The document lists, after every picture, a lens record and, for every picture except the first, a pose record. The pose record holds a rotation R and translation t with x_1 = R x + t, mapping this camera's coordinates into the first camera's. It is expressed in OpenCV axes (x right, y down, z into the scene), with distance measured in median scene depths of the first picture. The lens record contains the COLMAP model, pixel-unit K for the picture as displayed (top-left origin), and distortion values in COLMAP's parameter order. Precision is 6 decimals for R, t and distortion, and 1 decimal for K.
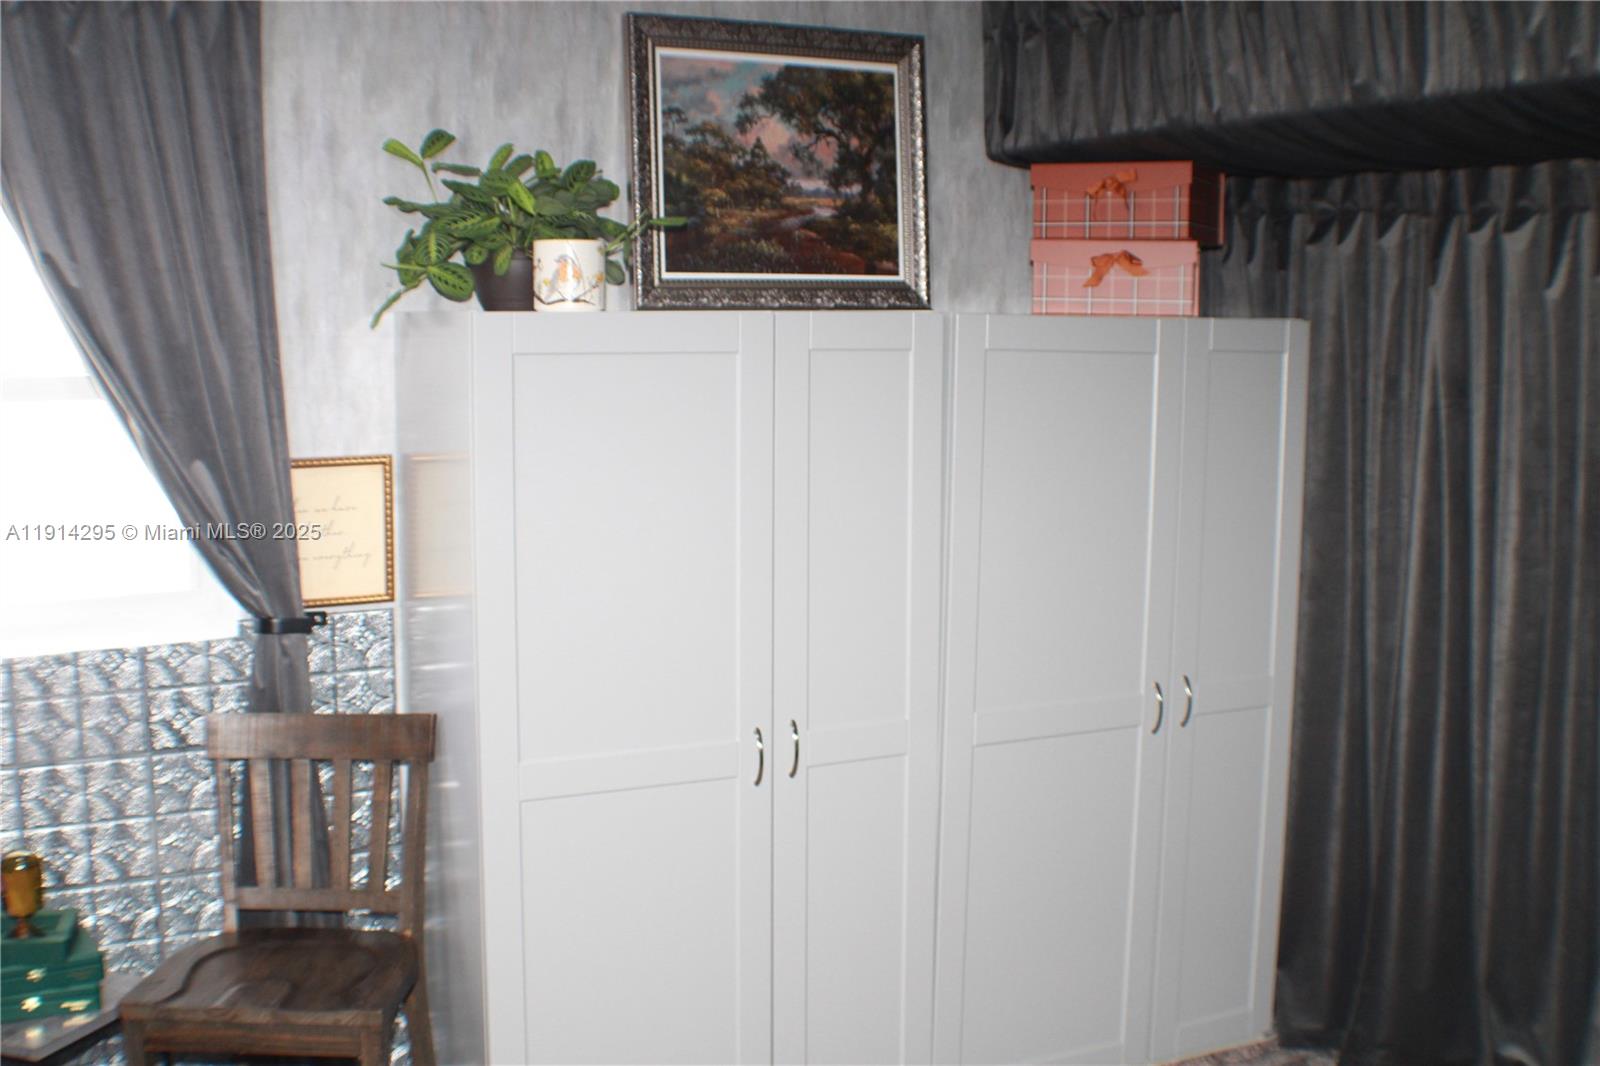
lens RADIAL K [[1750.8, 0, 800.0], [0, 1750.8, 533.0], [0, 0, 1]] dist [-0.190244, 0.103950]
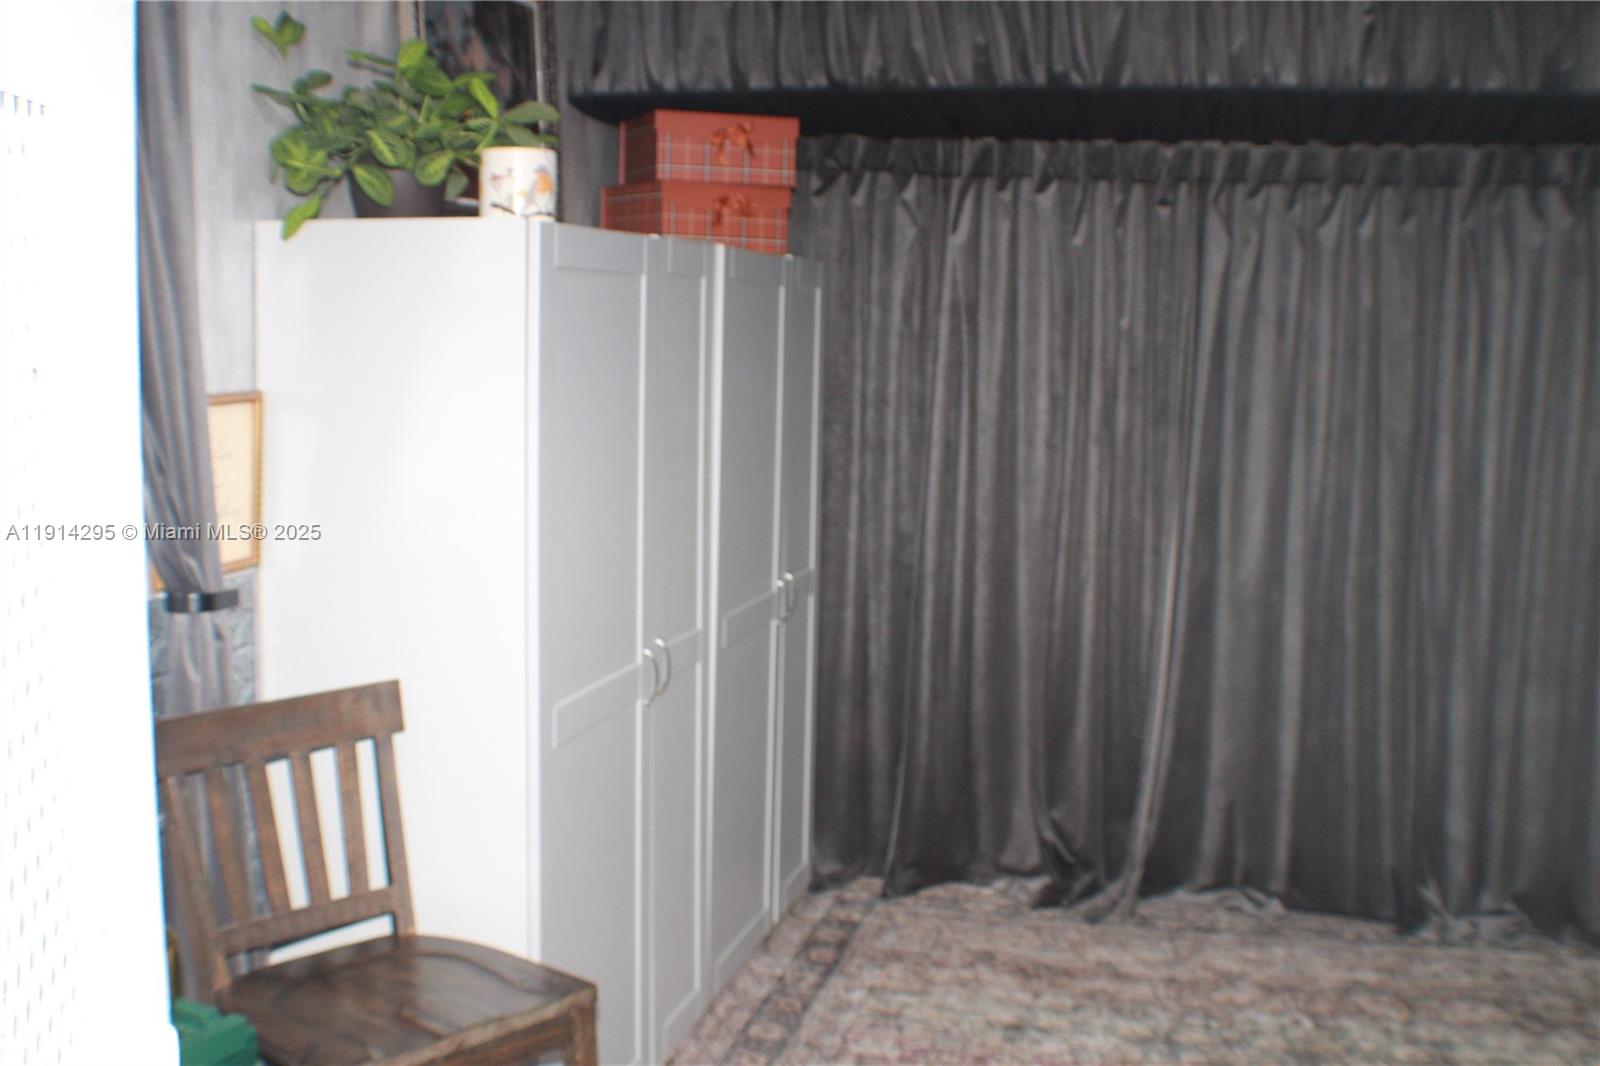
lens RADIAL K [[1750.8, 0, 800.0], [0, 1750.8, 533.0], [0, 0, 1]] dist [-0.190244, 0.103950]
pose [[0.690232, -0.082901, 0.718823, -0.611806], [0.077592, 0.996167, 0.040381, 0.010231], [-0.719415, 0.027903, 0.694019, 0.214115]]
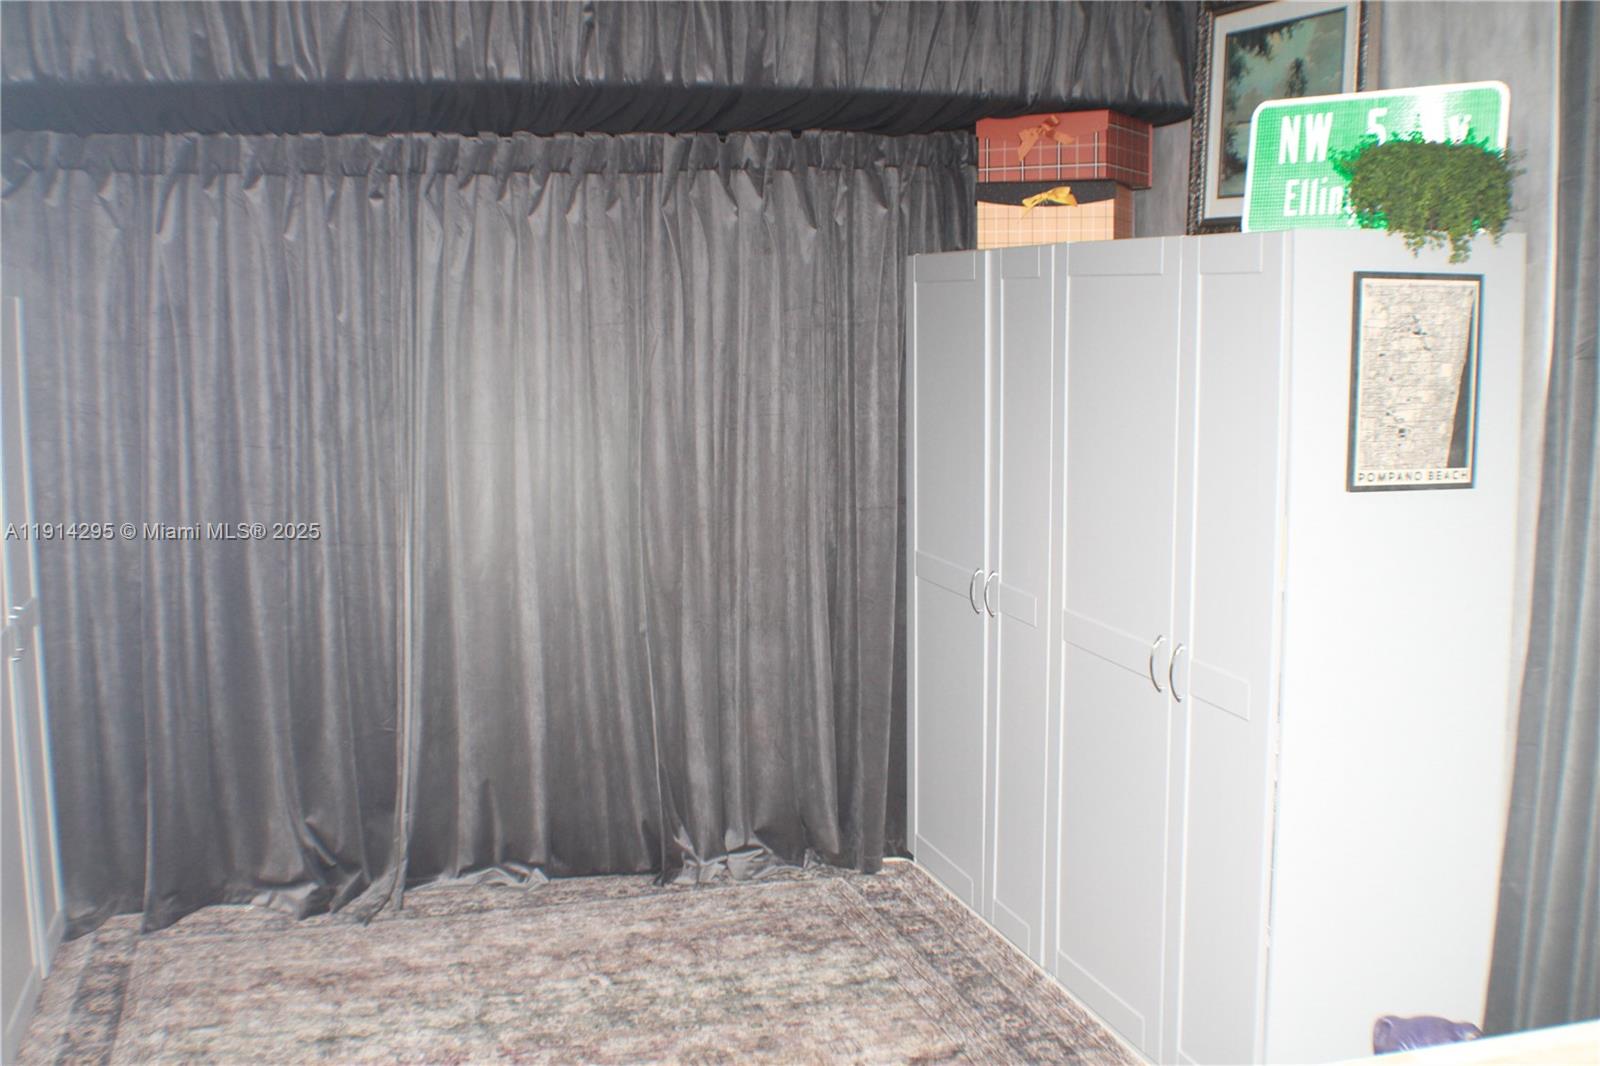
lens RADIAL K [[1750.8, 0, 800.0], [0, 1750.8, 533.0], [0, 0, 1]] dist [-0.190244, 0.103950]
pose [[0.242048, -0.137049, 0.960536, -0.662725], [0.134010, 0.985208, 0.106800, -0.007607], [-0.960965, 0.102871, 0.256834, 0.292096]]
